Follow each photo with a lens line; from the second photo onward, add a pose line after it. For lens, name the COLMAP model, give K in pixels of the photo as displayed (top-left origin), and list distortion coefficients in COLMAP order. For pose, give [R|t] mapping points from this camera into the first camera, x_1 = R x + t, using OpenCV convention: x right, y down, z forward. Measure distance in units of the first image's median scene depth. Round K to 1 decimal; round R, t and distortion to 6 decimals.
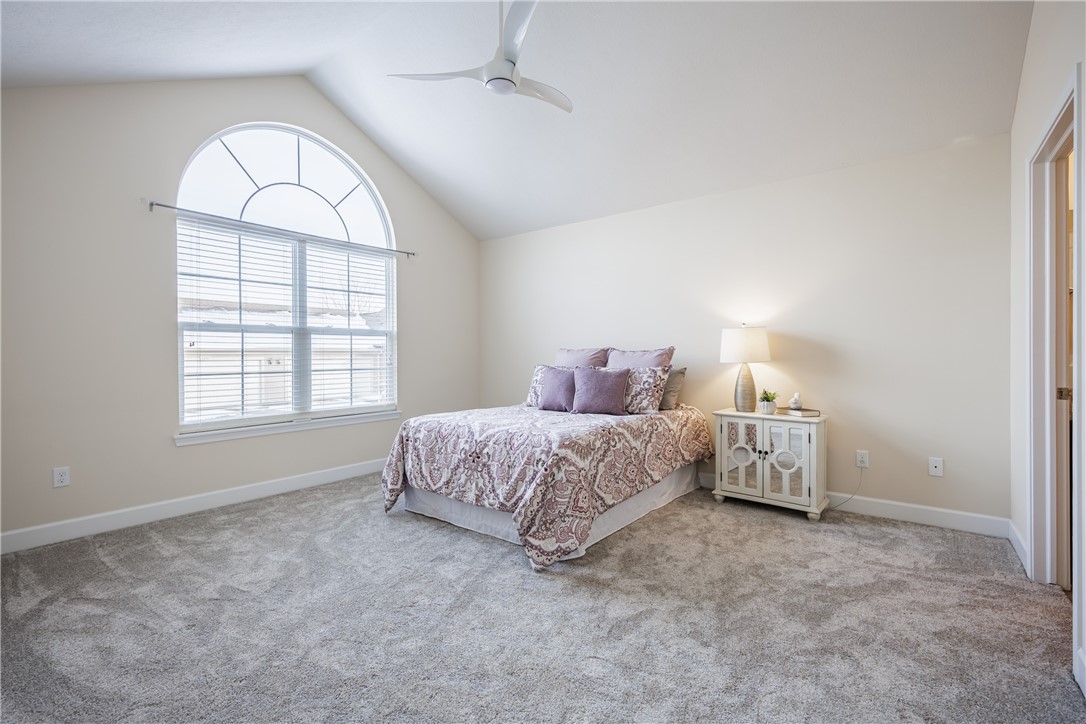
lens RADIAL K [[474.6, 0, 550.5], [0, 474.6, 356.0], [0, 0, 1]] dist [0.001436, 0.000356]
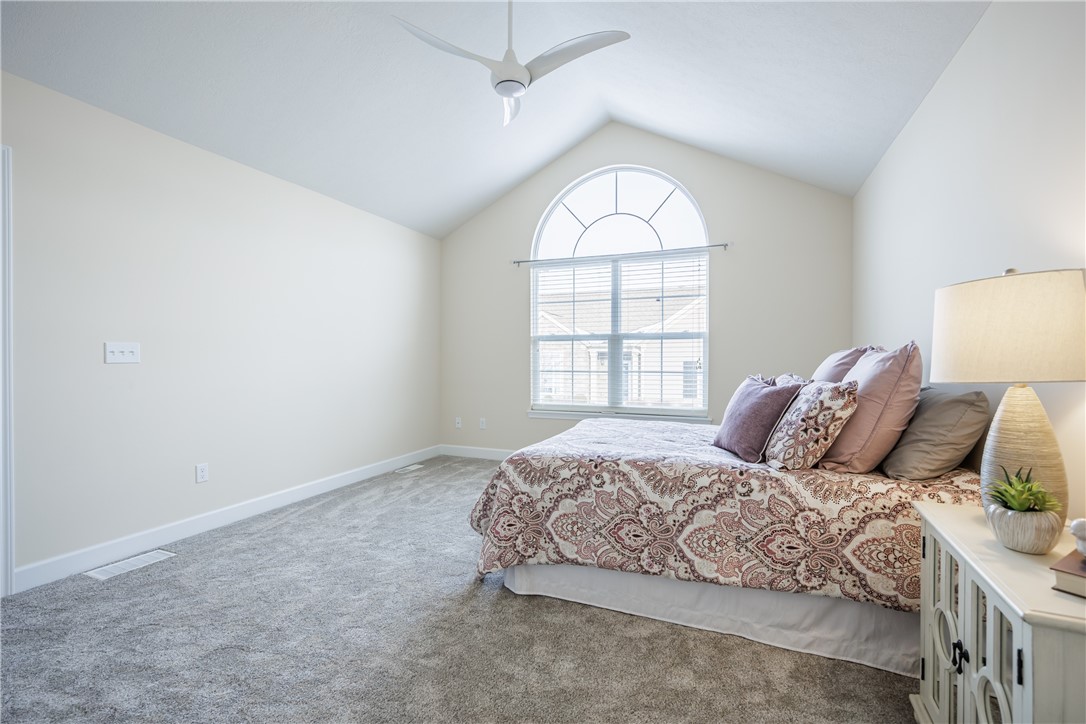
lens RADIAL K [[474.6, 0, 548.1], [0, 474.6, 359.8], [0, 0, 1]] dist [0.001436, 0.000356]
pose [[0.284753, 0.008063, -0.958567, 0.633240], [-0.008255, 0.999948, 0.005959, -0.003145], [0.958565, 0.006216, 0.284805, 0.572380]]
